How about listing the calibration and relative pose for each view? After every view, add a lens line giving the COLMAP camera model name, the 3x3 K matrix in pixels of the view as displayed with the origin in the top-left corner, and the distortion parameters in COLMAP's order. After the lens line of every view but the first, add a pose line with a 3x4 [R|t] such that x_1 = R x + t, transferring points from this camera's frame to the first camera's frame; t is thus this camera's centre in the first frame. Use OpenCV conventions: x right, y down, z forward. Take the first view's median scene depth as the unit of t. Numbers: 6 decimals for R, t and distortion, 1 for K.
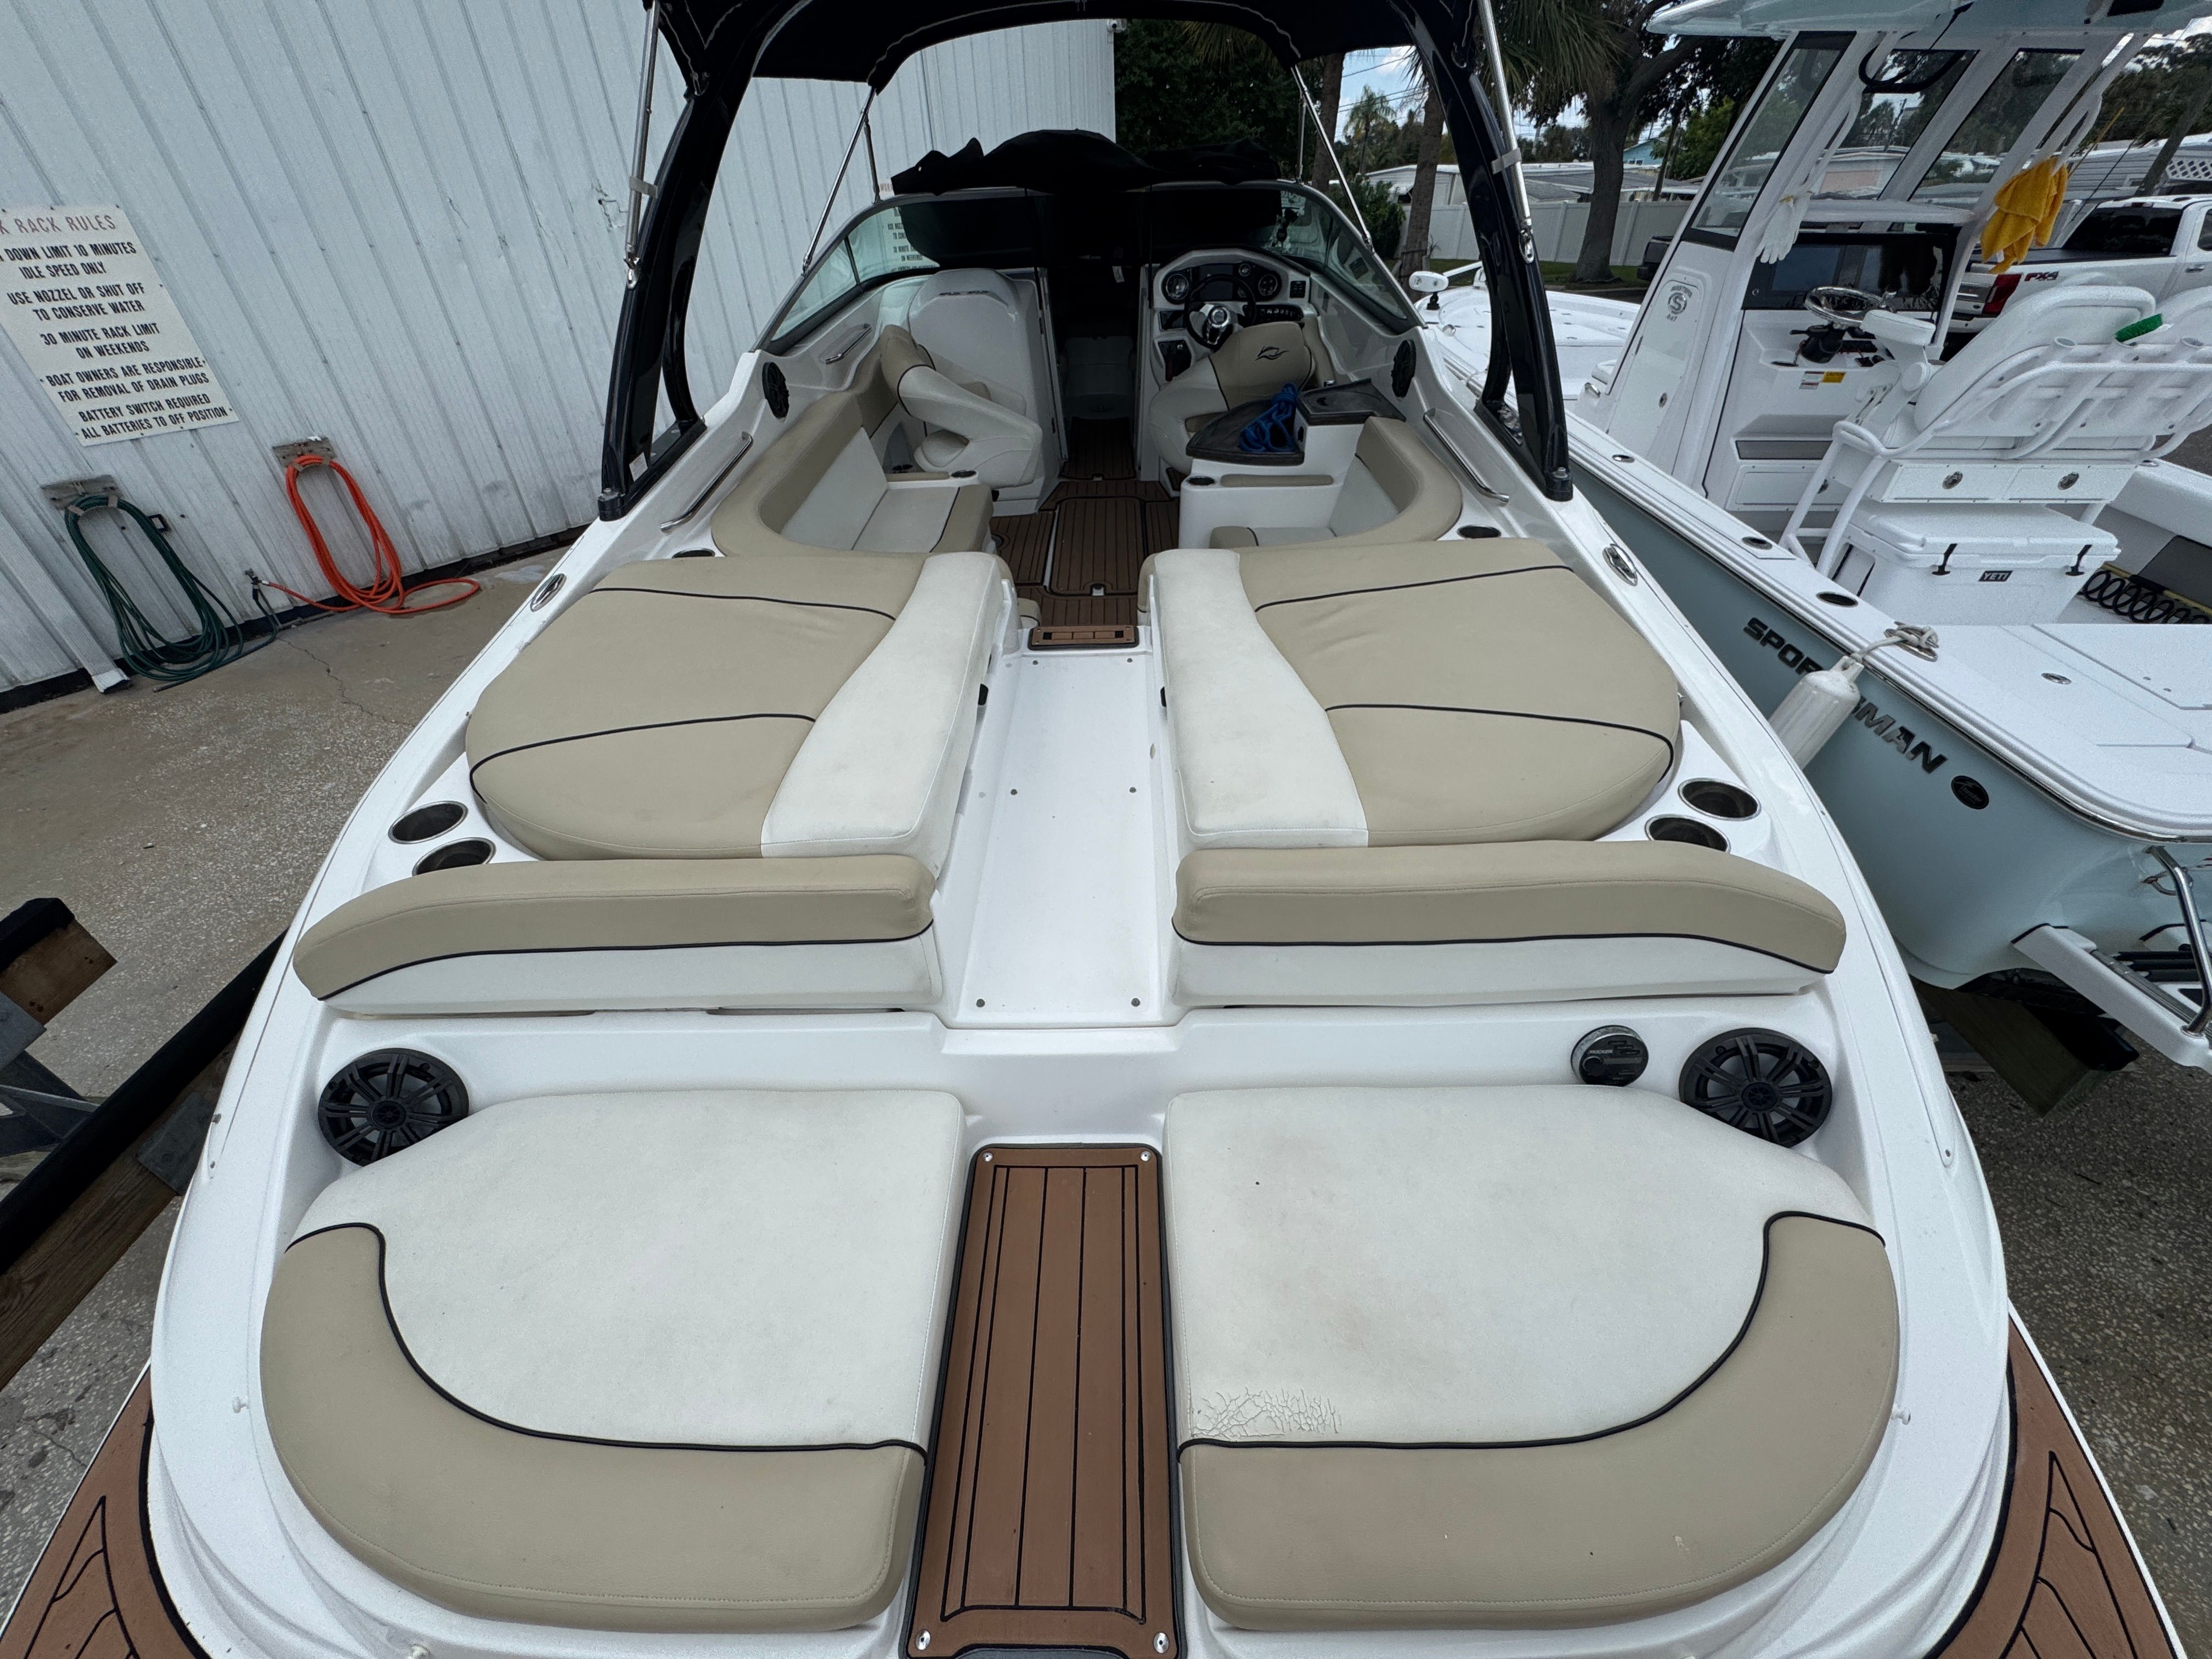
lens RADIAL K [[909.7, 0, 1102.6], [0, 909.7, 823.1], [0, 0, 1]] dist [-0.004556, -0.000013]
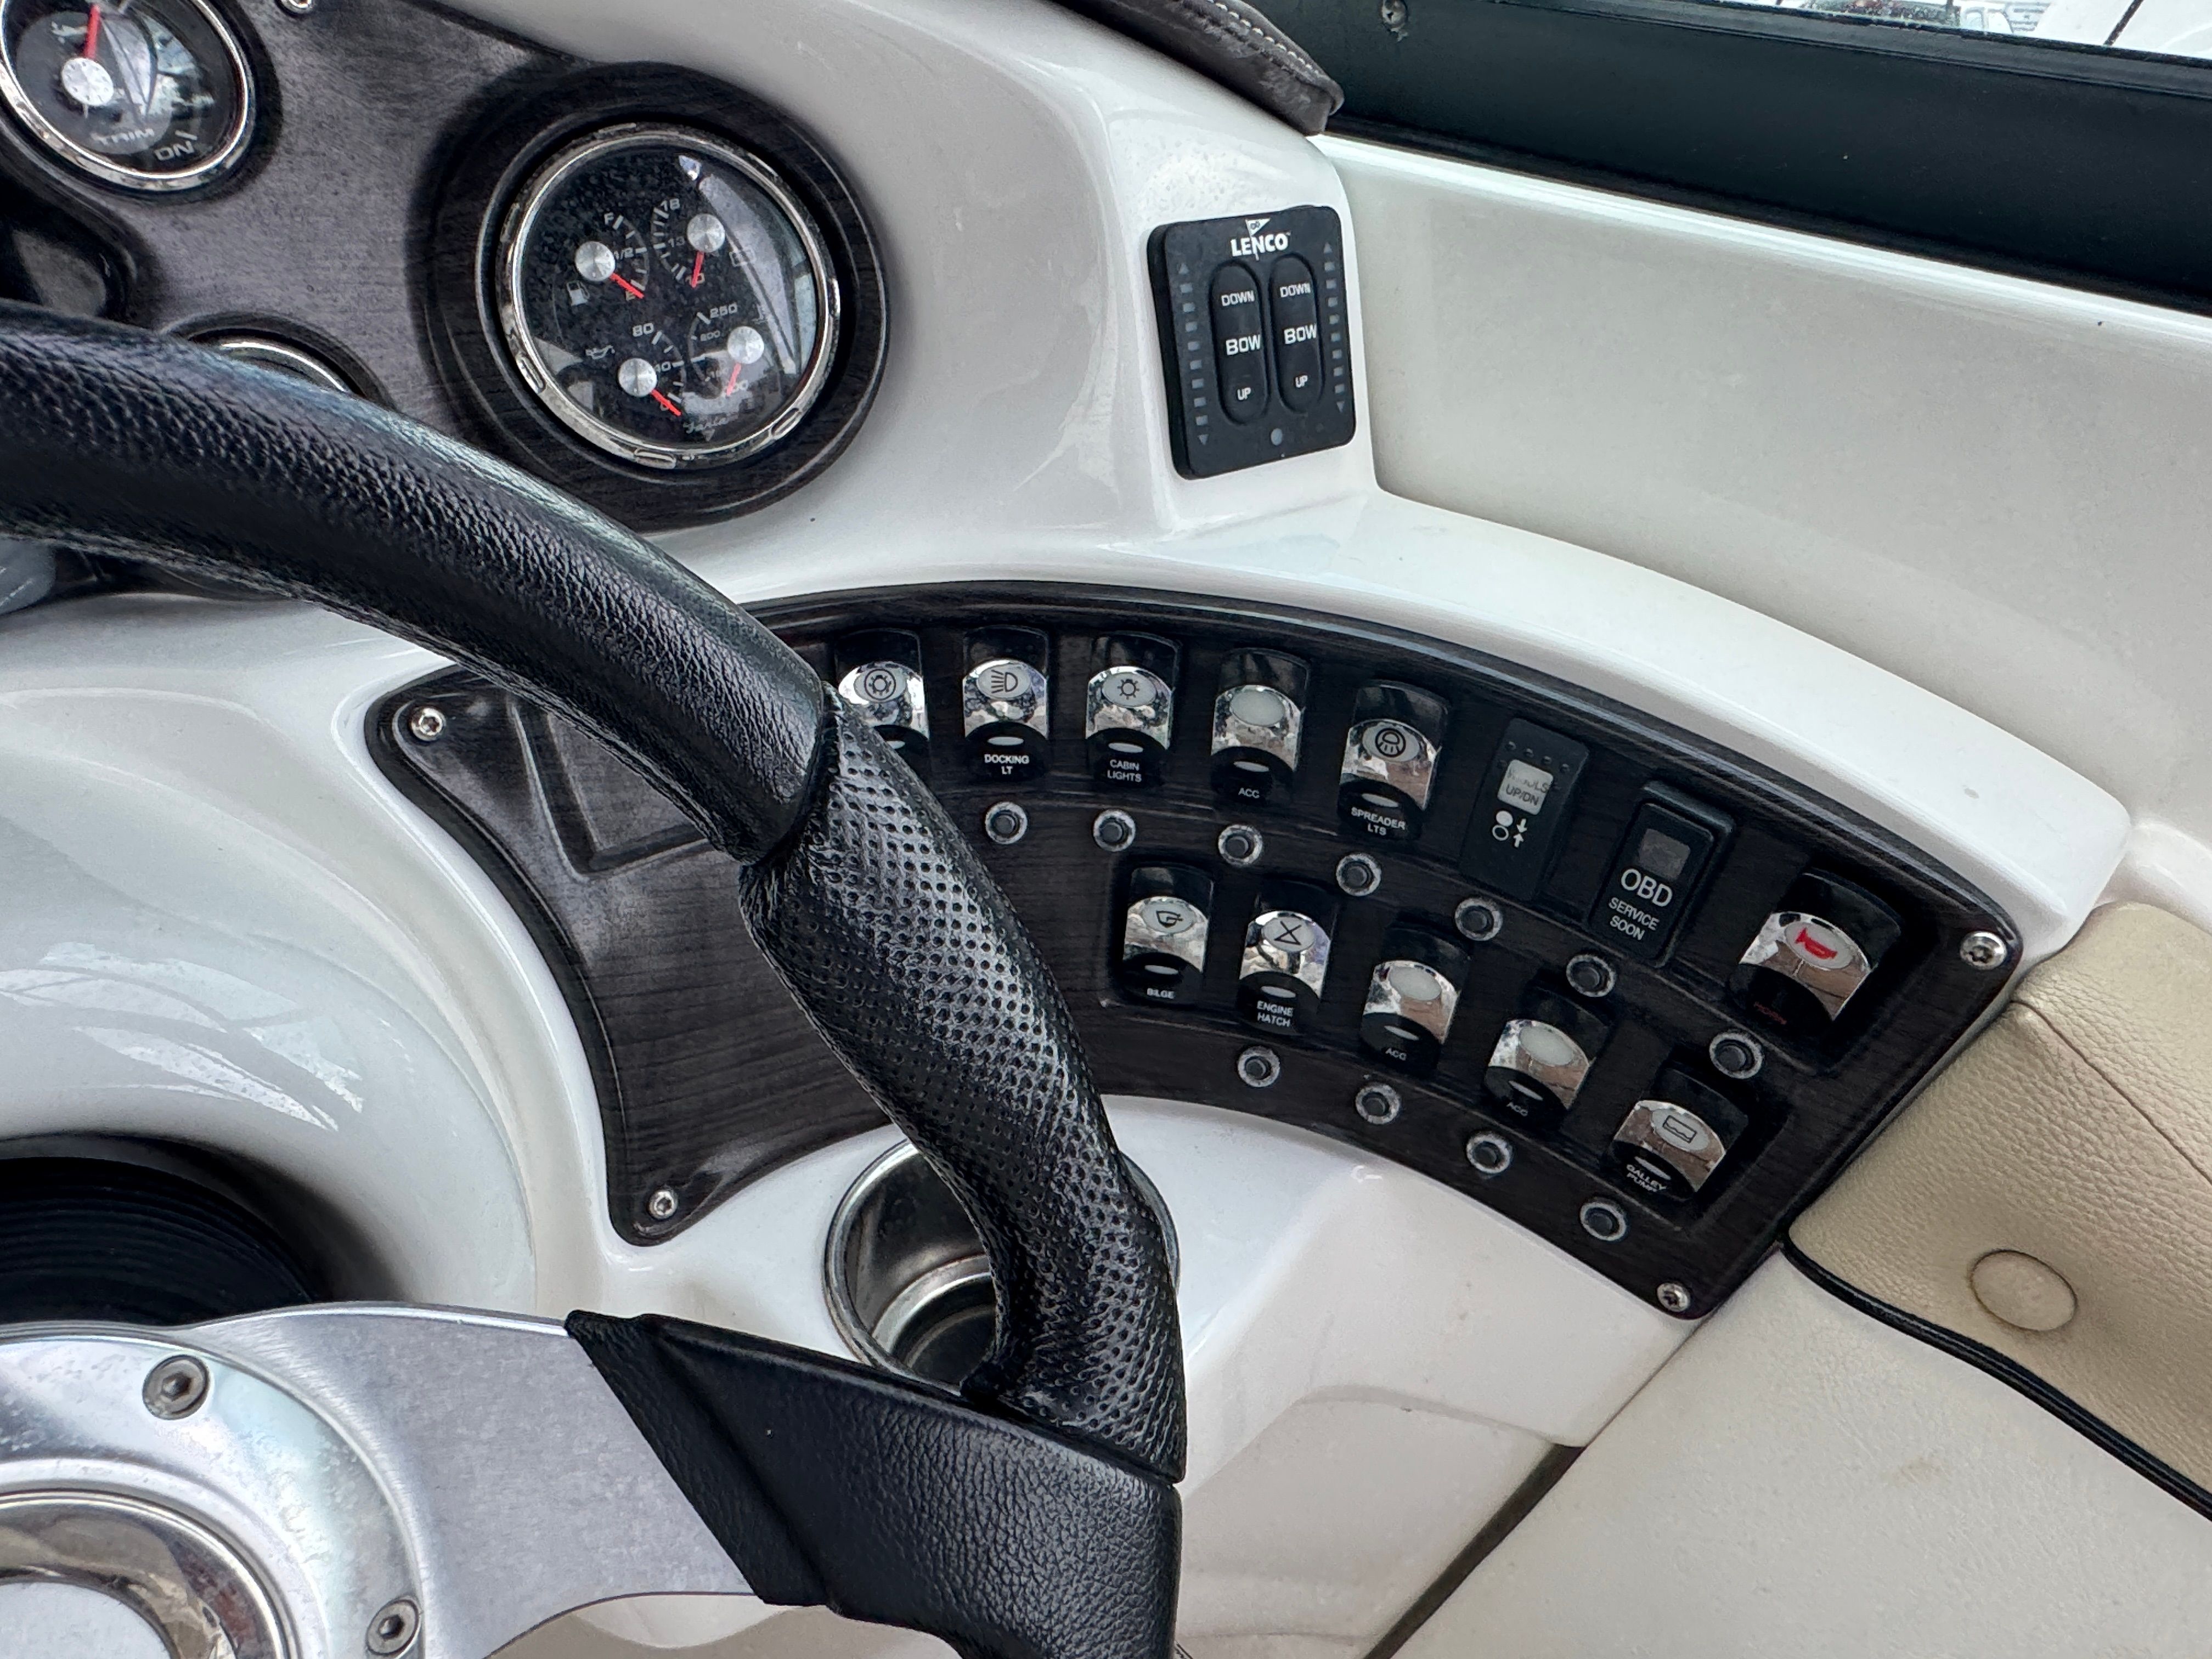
lens RADIAL K [[1393.3, 0, 1068.9], [0, 1393.3, 838.9], [0, 0, 1]] dist [-0.005724, 0.004090]
pose [[0.711509, -0.359881, 0.603524, 0.178727], [0.389922, 0.916733, 0.086959, -0.753805], [-0.584565, 0.173455, 0.792589, 1.239985]]
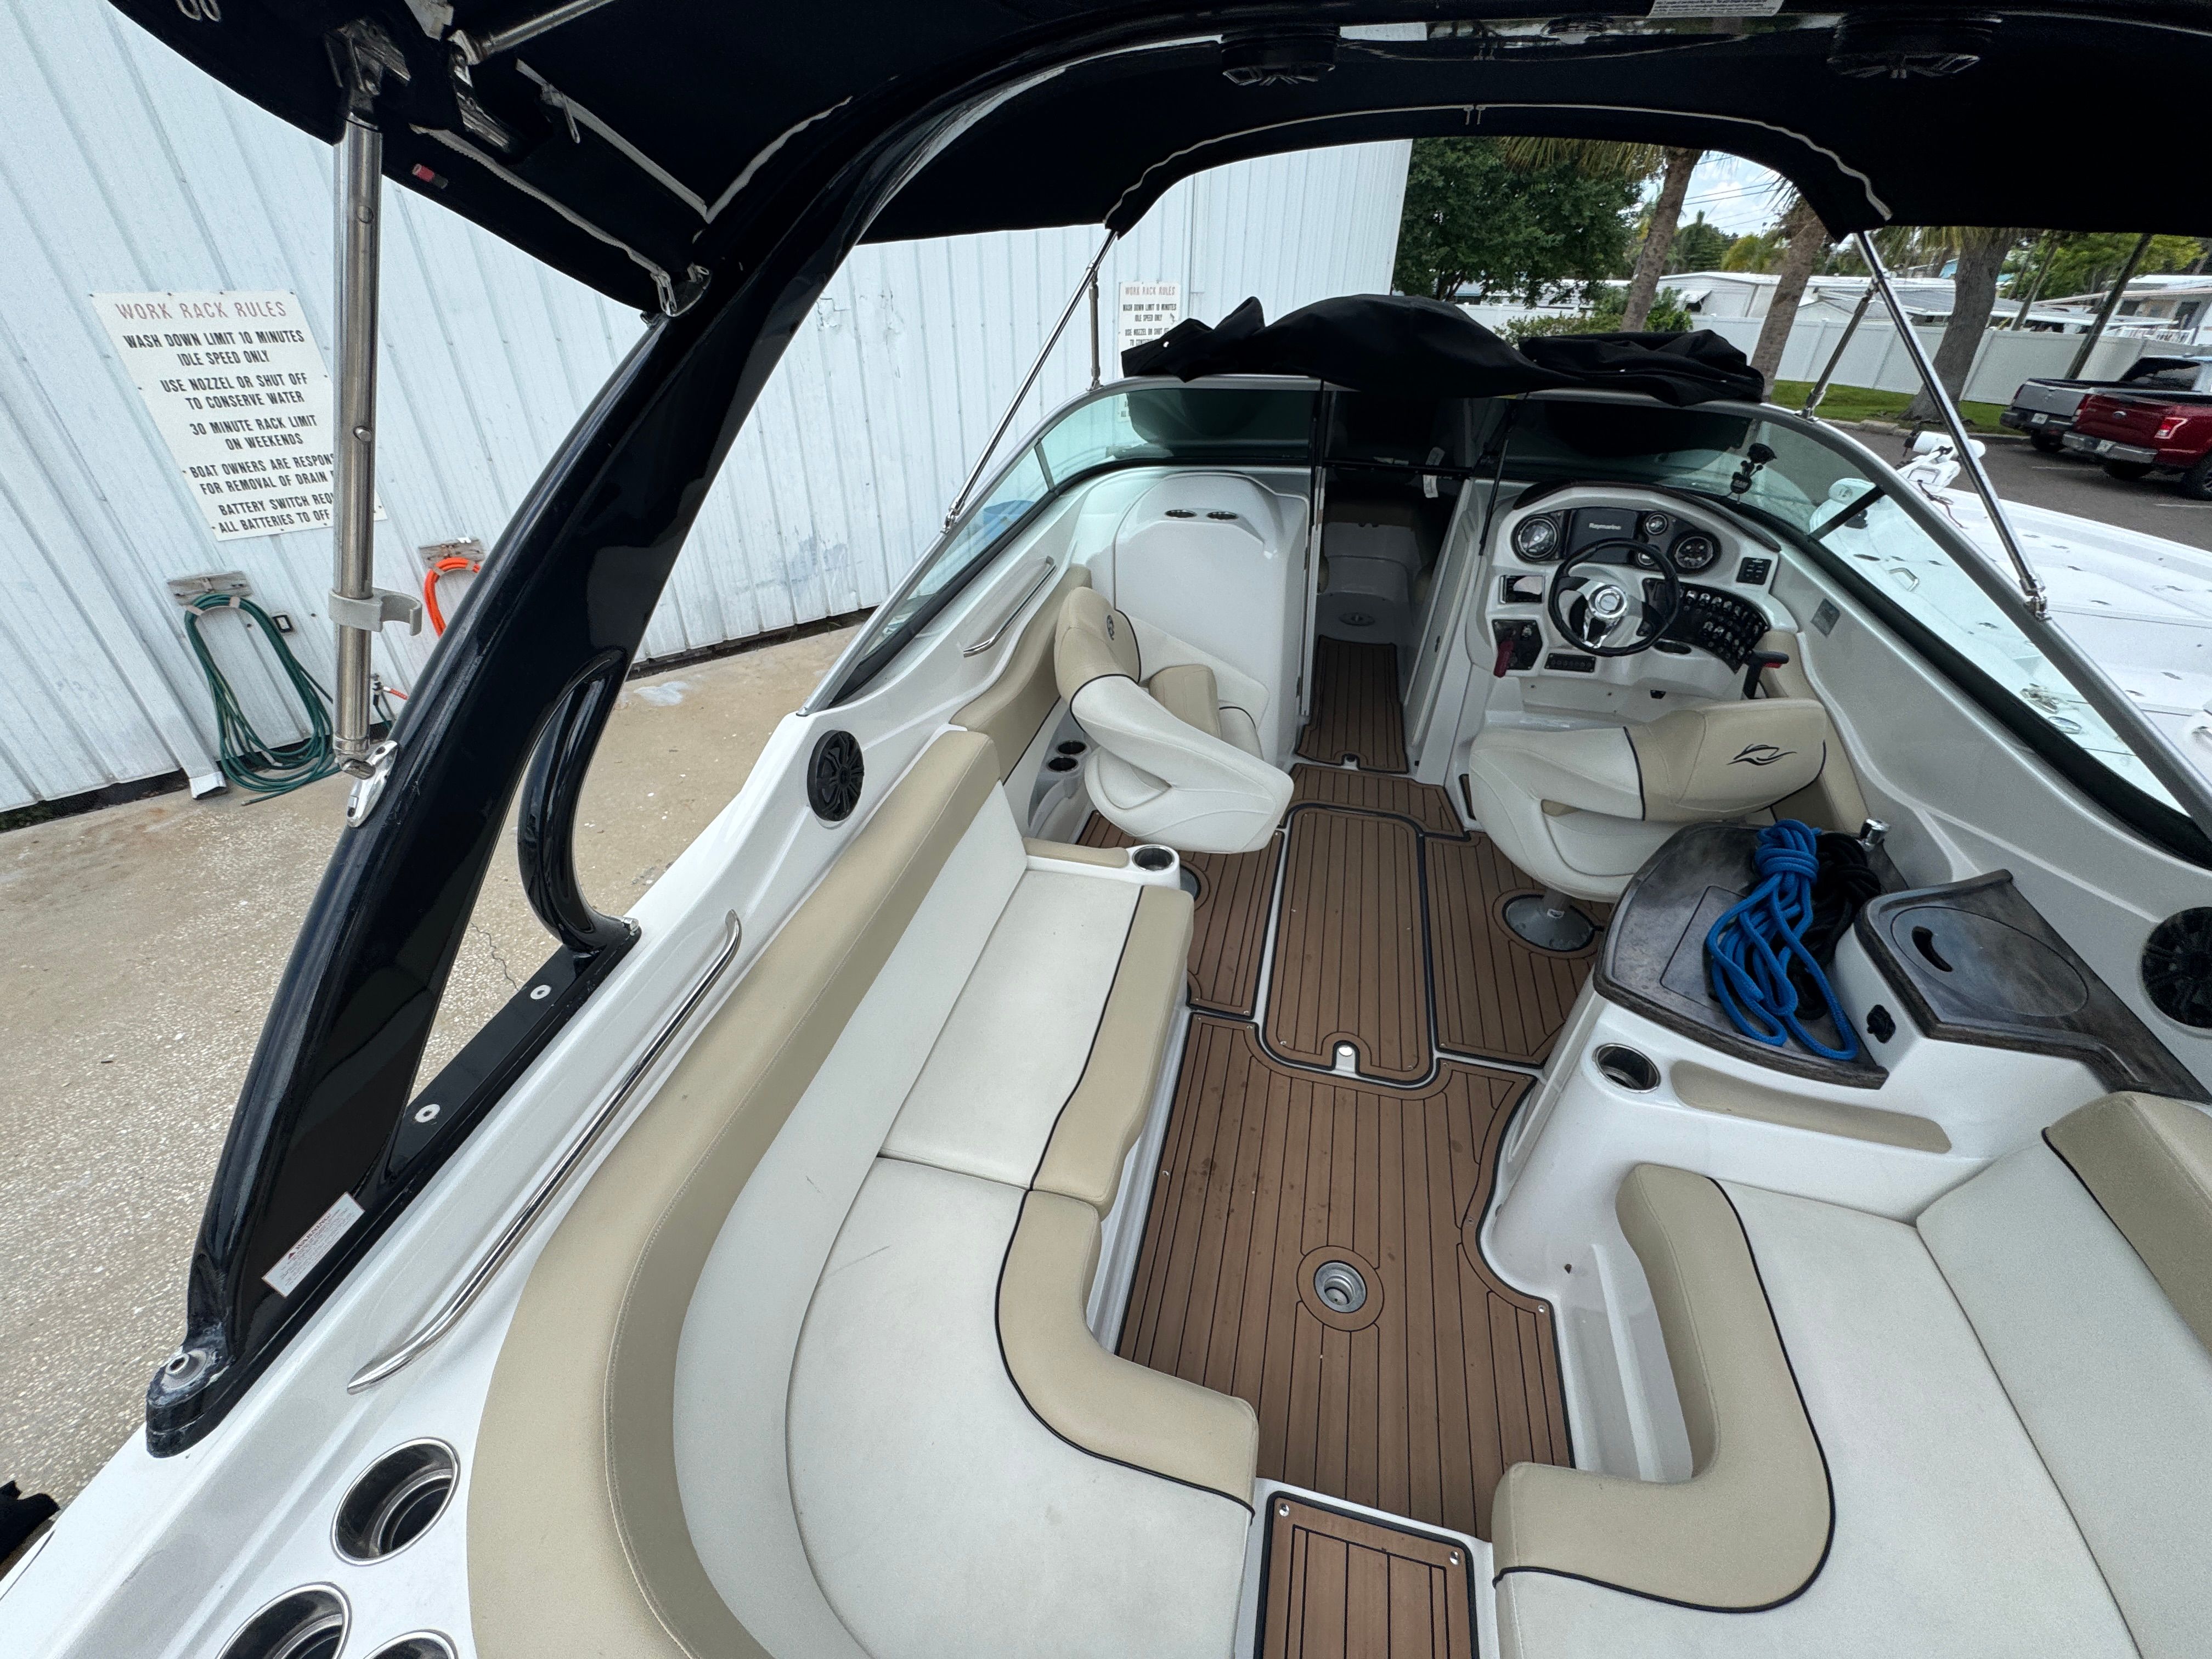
lens RADIAL K [[909.7, 0, 1100.8], [0, 909.7, 824.8], [0, 0, 1]] dist [-0.004556, -0.000013]
pose [[0.972472, 0.157466, -0.171766, -0.100036], [-0.166787, 0.985133, -0.041166, -0.430915], [0.162730, 0.068682, 0.984277, 0.463605]]
